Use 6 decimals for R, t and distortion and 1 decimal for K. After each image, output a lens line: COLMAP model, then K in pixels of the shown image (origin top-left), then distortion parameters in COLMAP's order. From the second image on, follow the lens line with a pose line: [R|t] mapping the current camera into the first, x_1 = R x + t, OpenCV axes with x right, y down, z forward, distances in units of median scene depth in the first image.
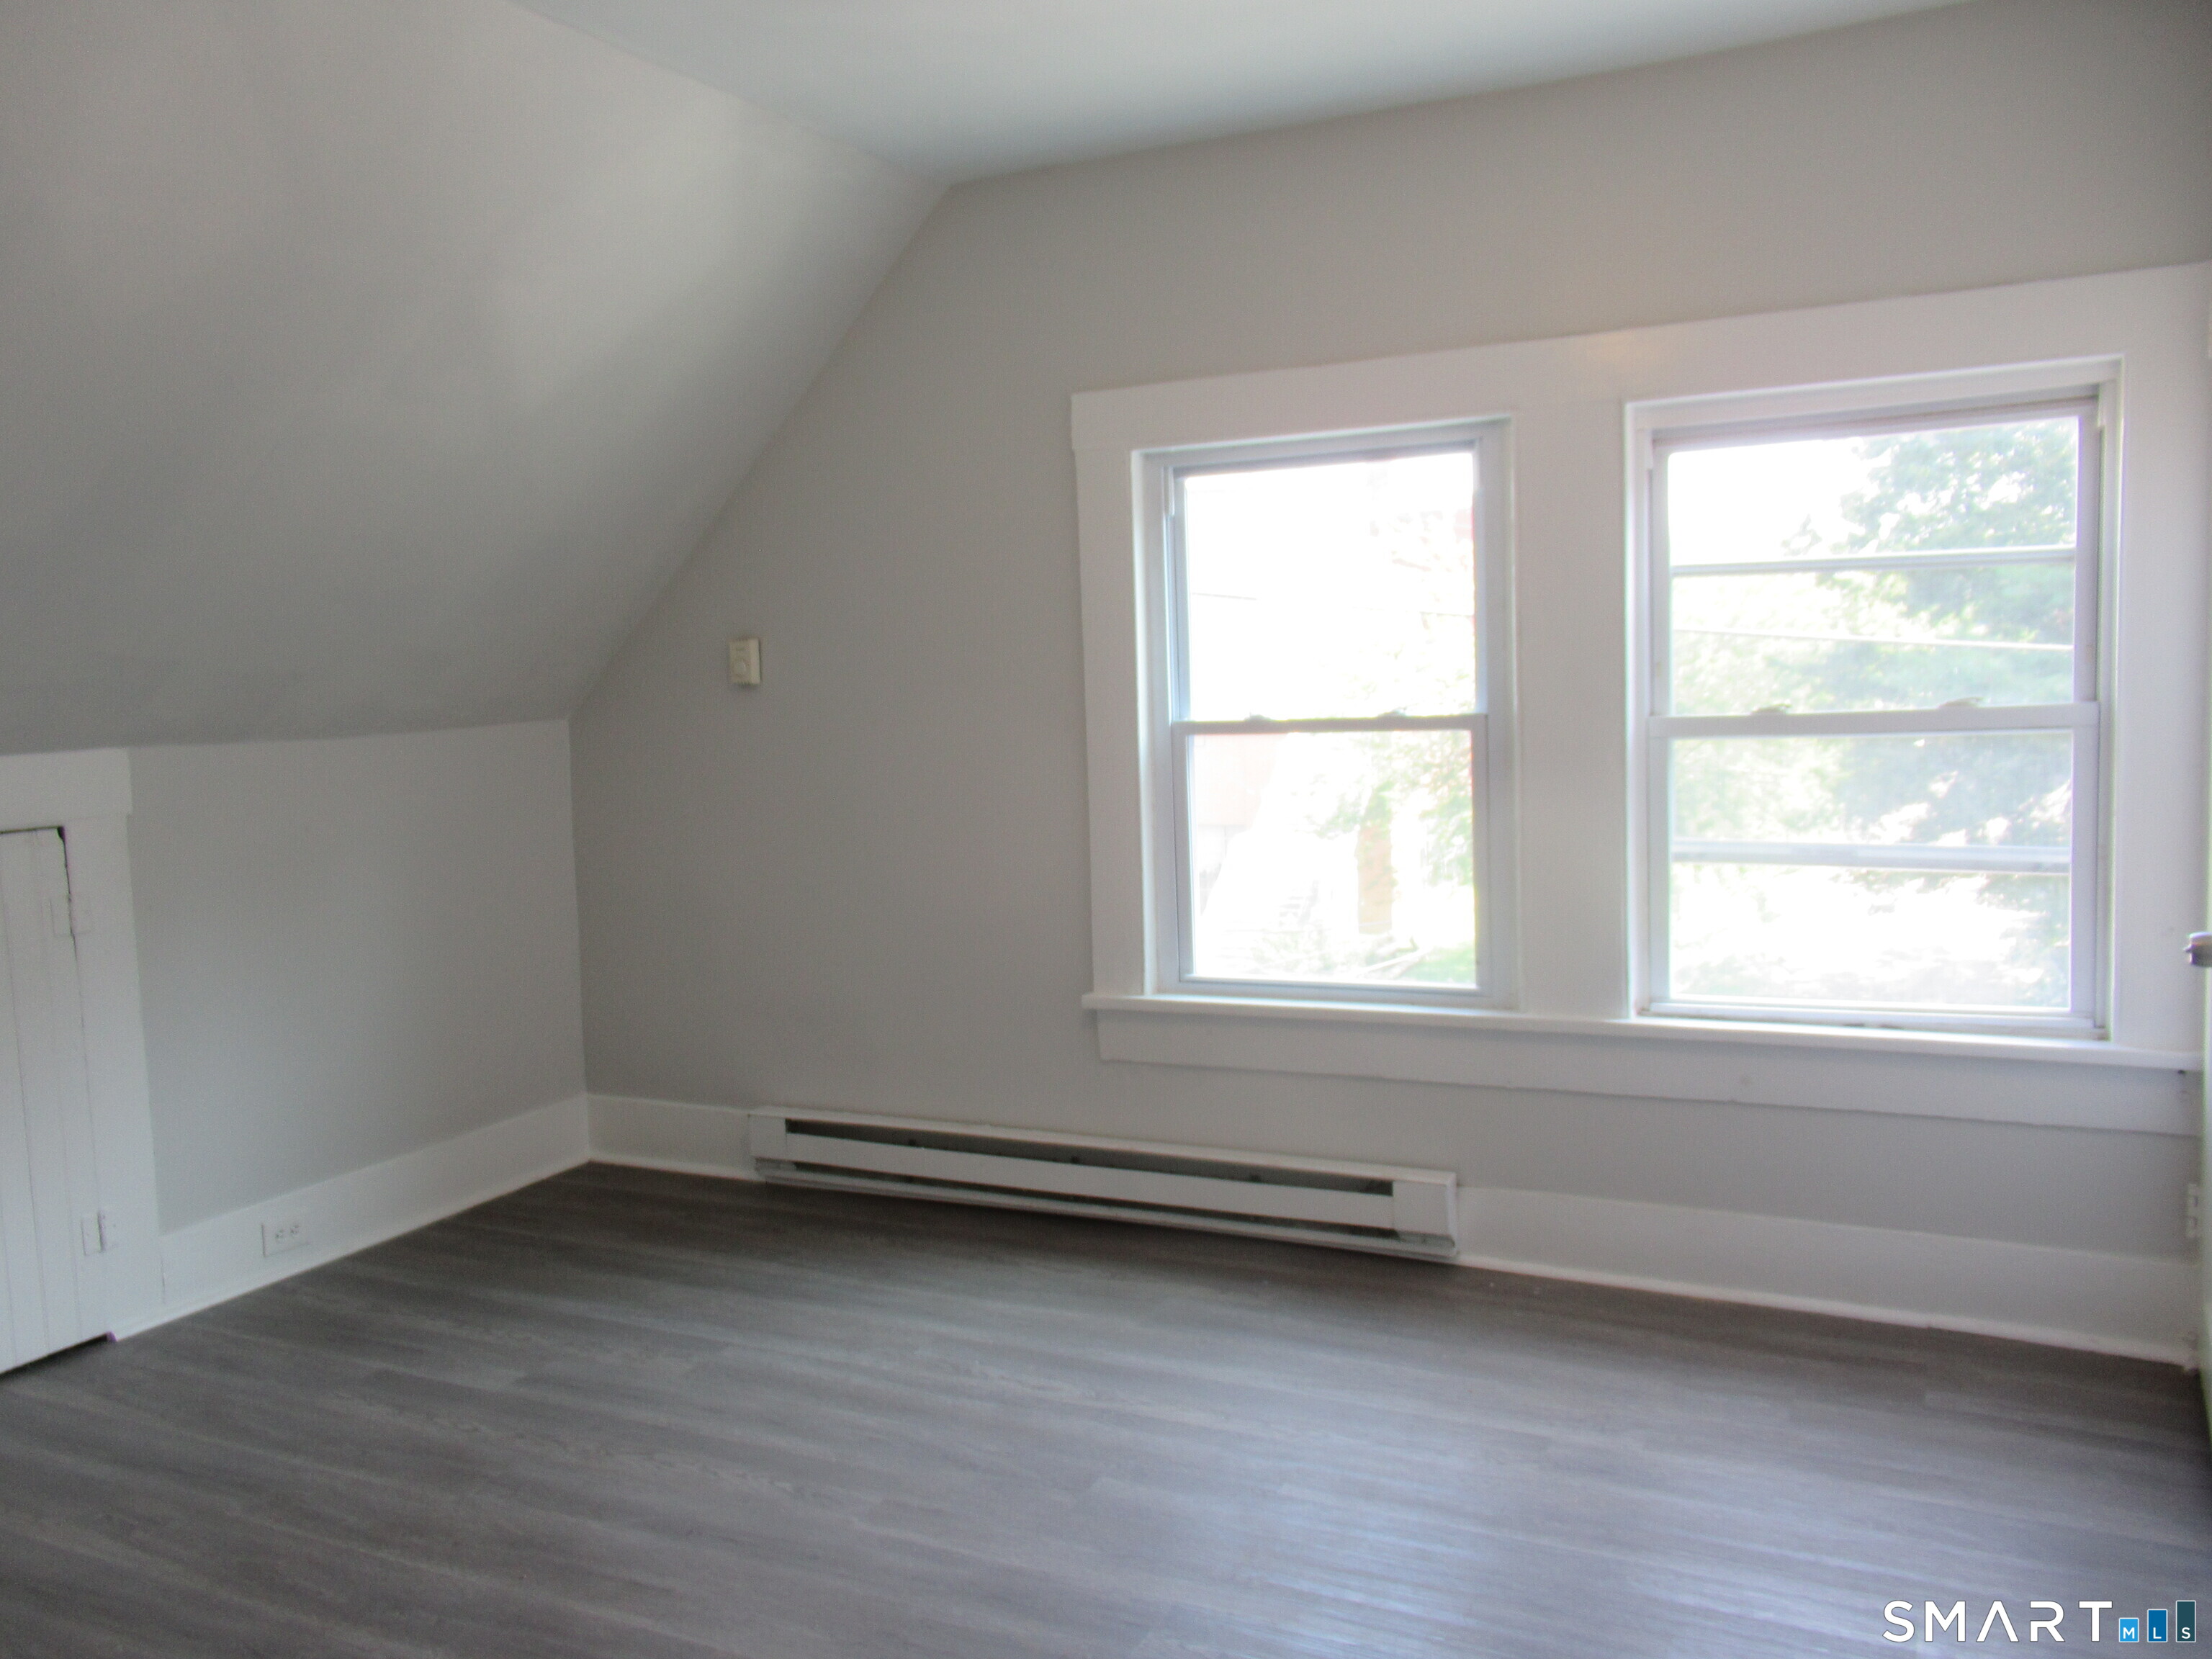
lens RADIAL K [[1765.7, 0, 1106.0], [0, 1765.7, 829.5], [0, 0, 1]] dist [0.016654, 0.001924]
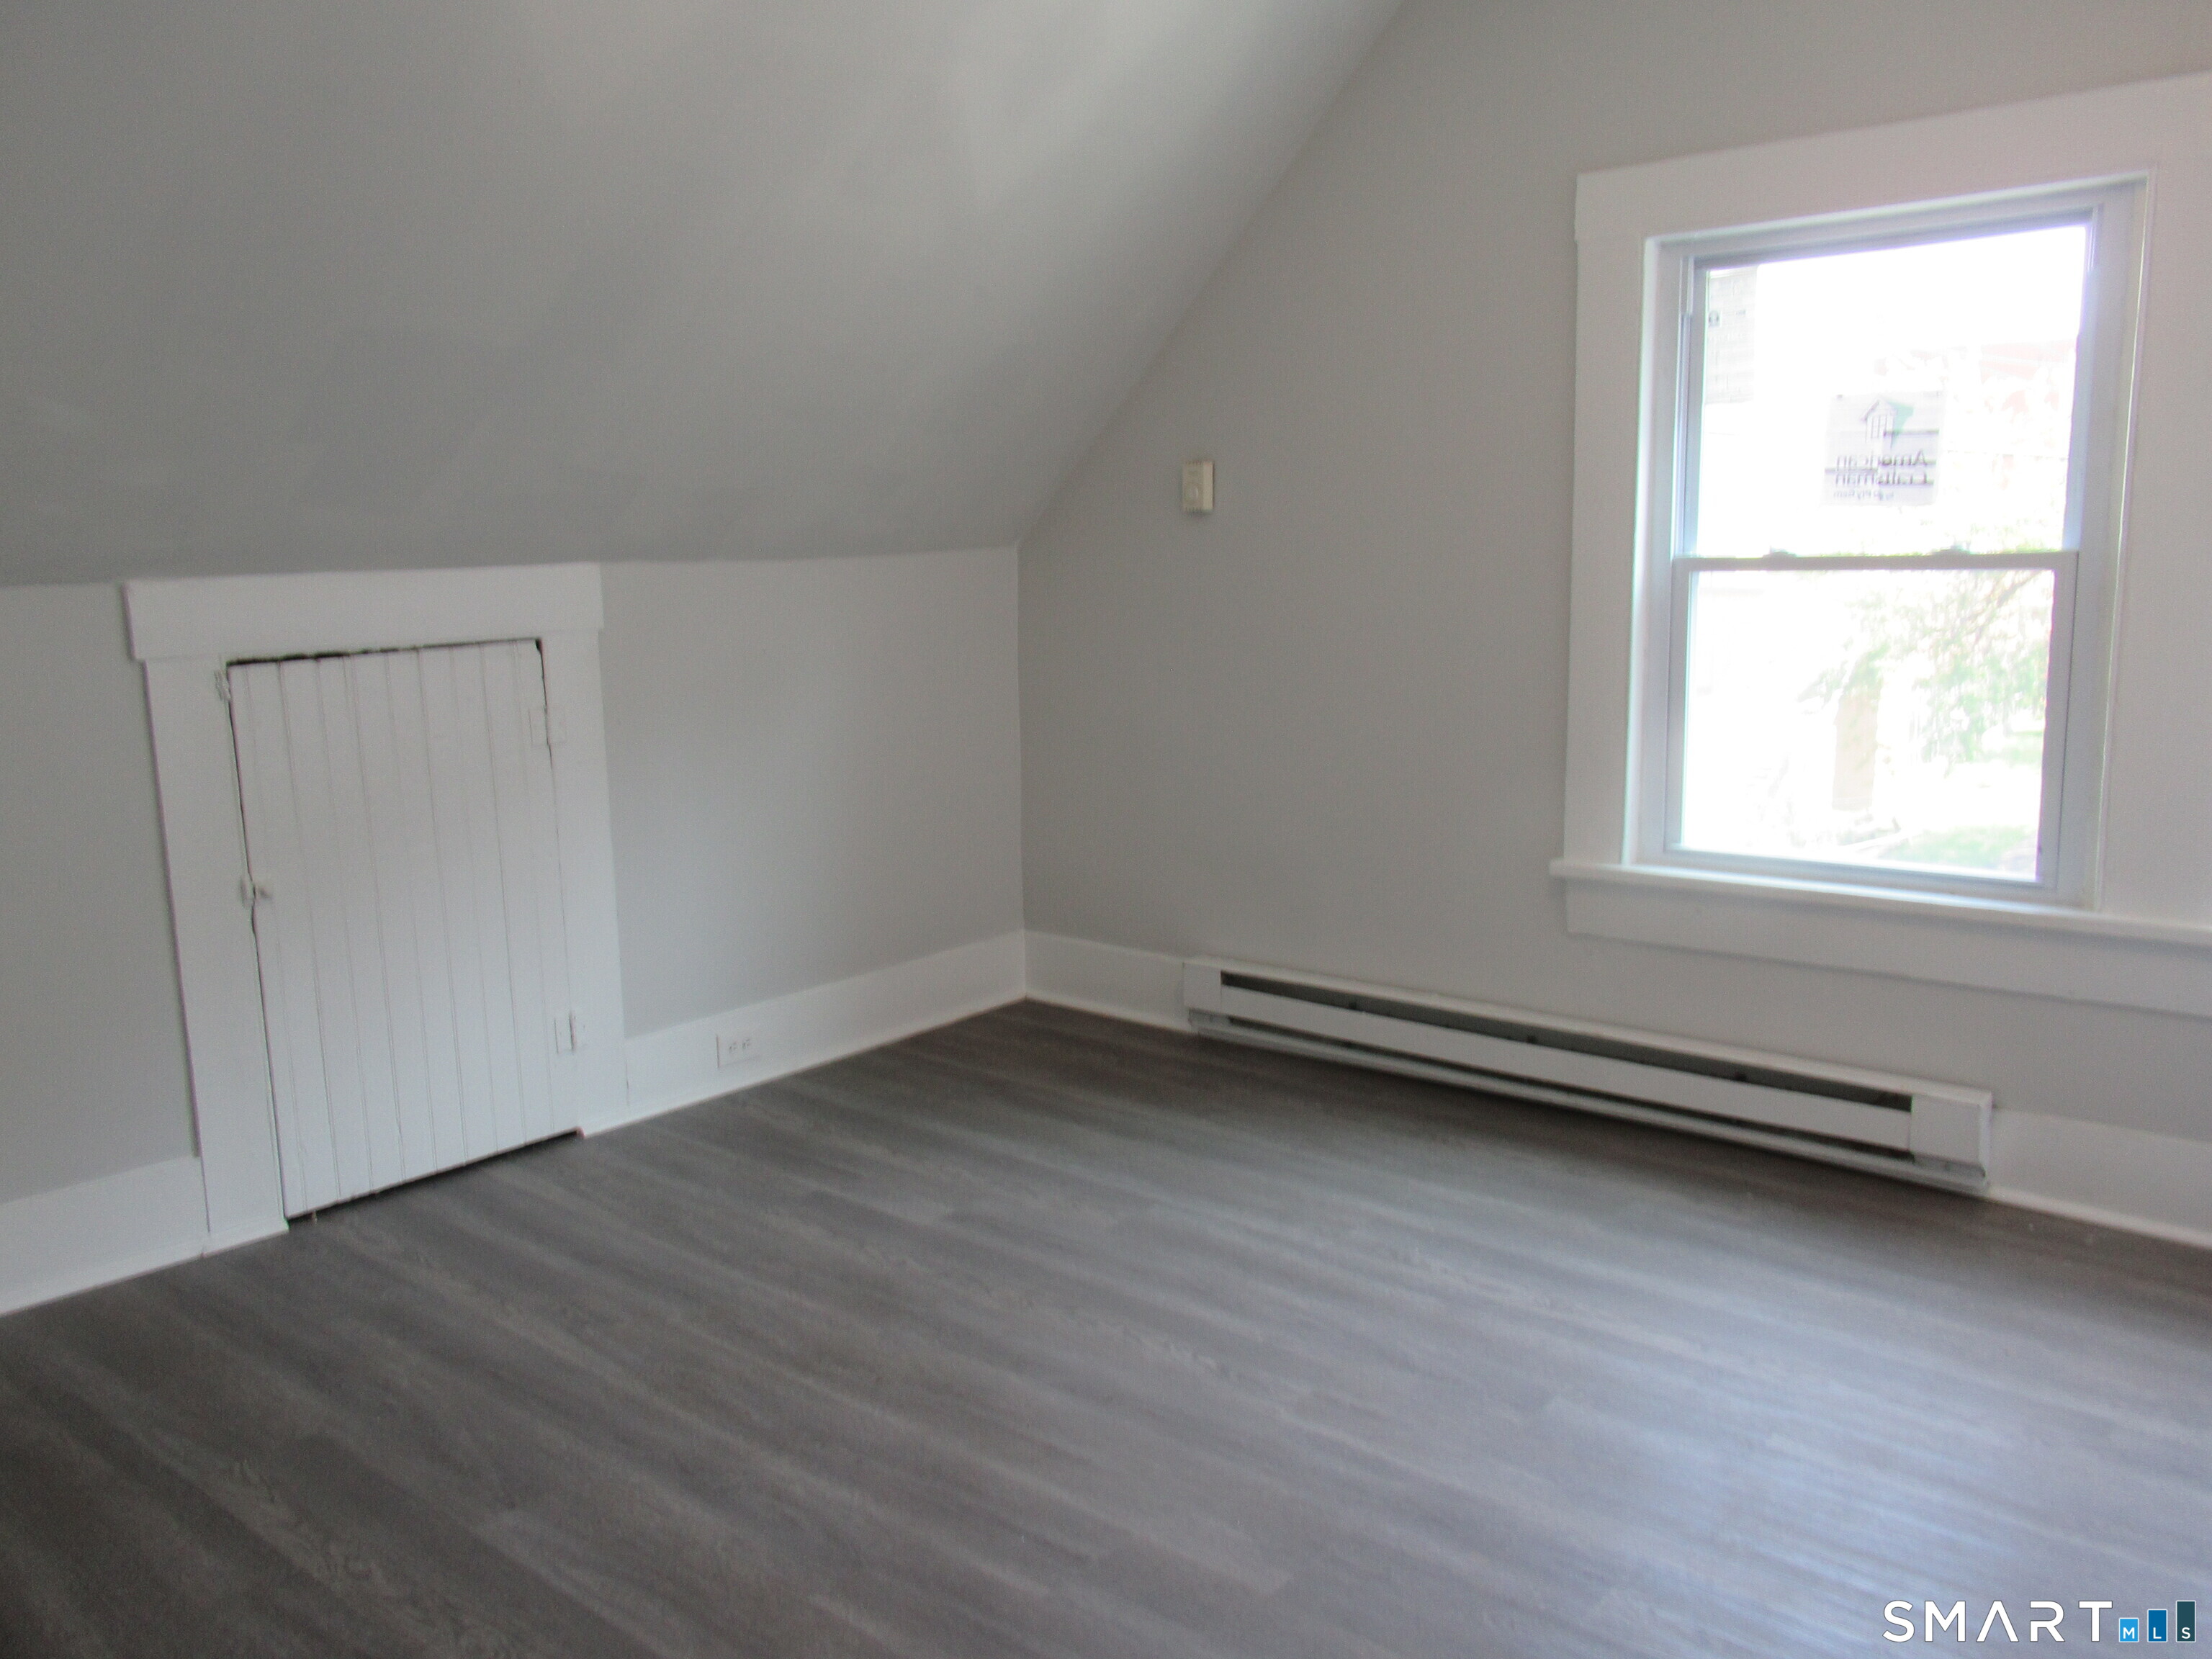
lens RADIAL K [[1757.0, 0, 1098.5], [0, 1757.0, 840.9], [0, 0, 1]] dist [-0.000340, -0.002203]
pose [[0.967749, 0.055082, -0.245820, -0.019927], [-0.032782, 0.995041, 0.093905, 0.008000], [0.249774, -0.082818, 0.964756, 0.090120]]
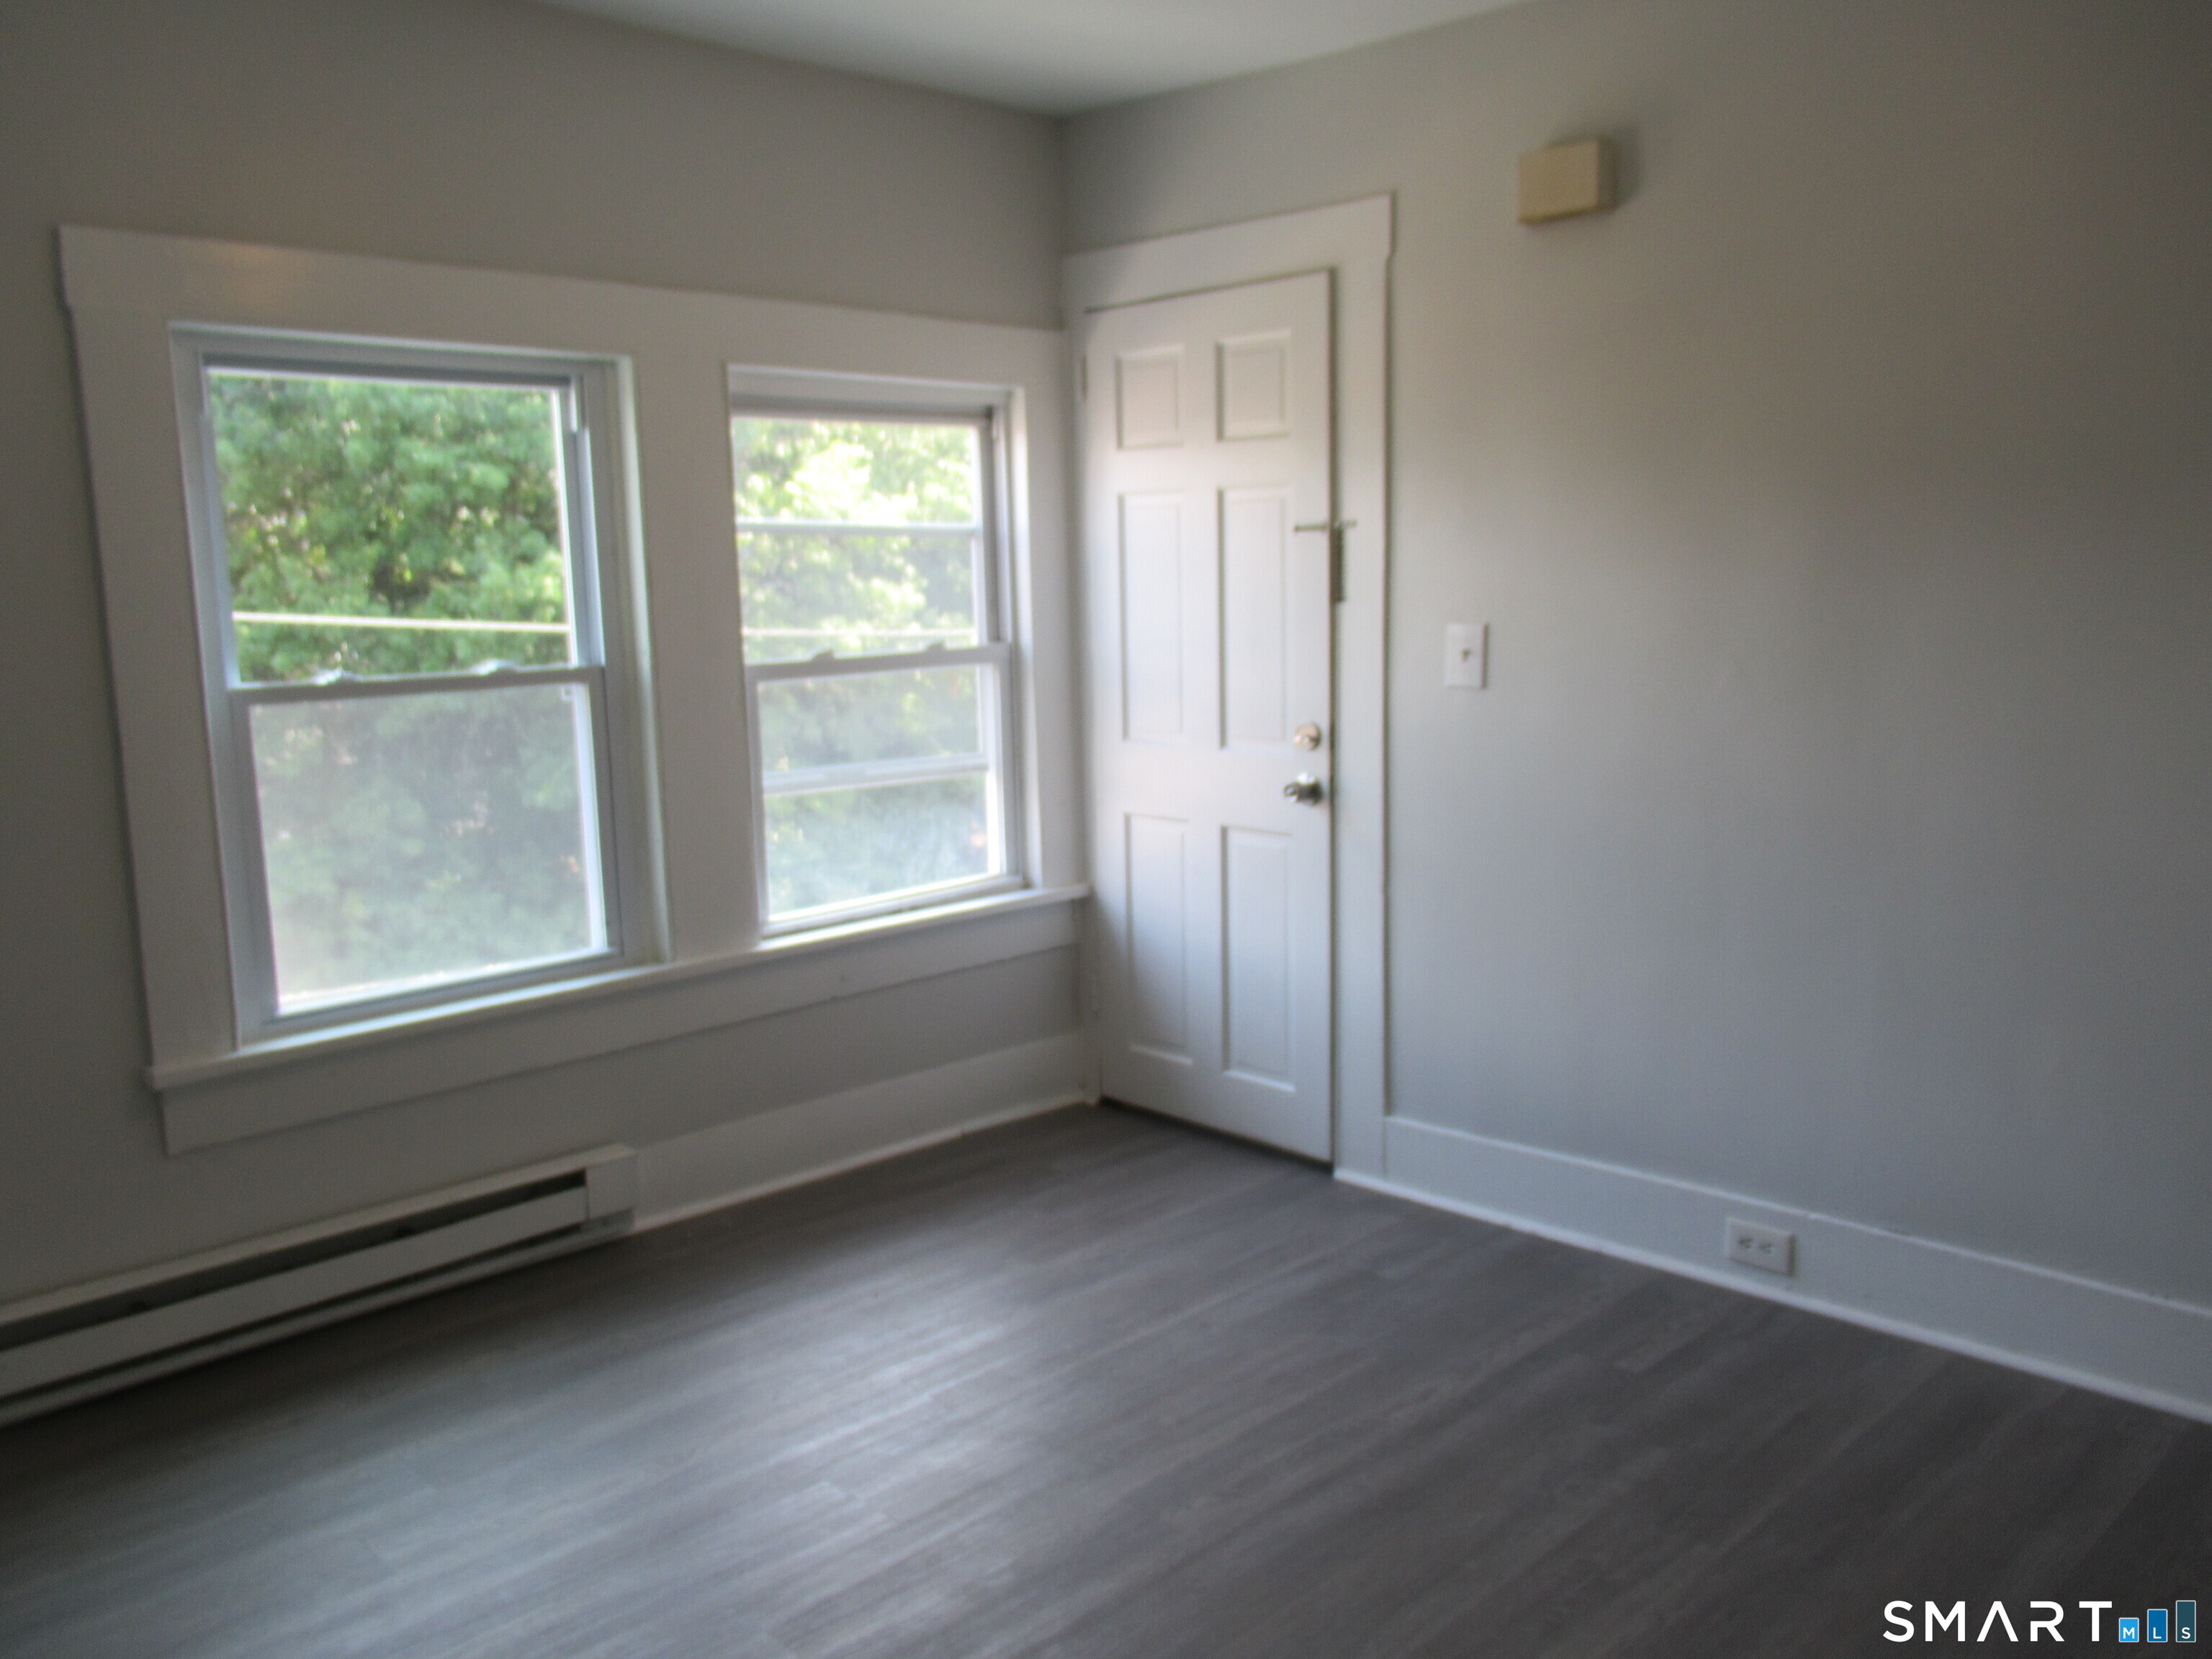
lens RADIAL K [[1757.0, 0, 1098.5], [0, 1757.0, 840.9], [0, 0, 1]] dist [-0.000340, -0.002203]
pose [[0.326822, -0.116087, 0.937929, -0.652054], [0.097787, 0.991254, 0.088613, -0.031291], [-0.940013, 0.062757, 0.335316, 0.461436]]
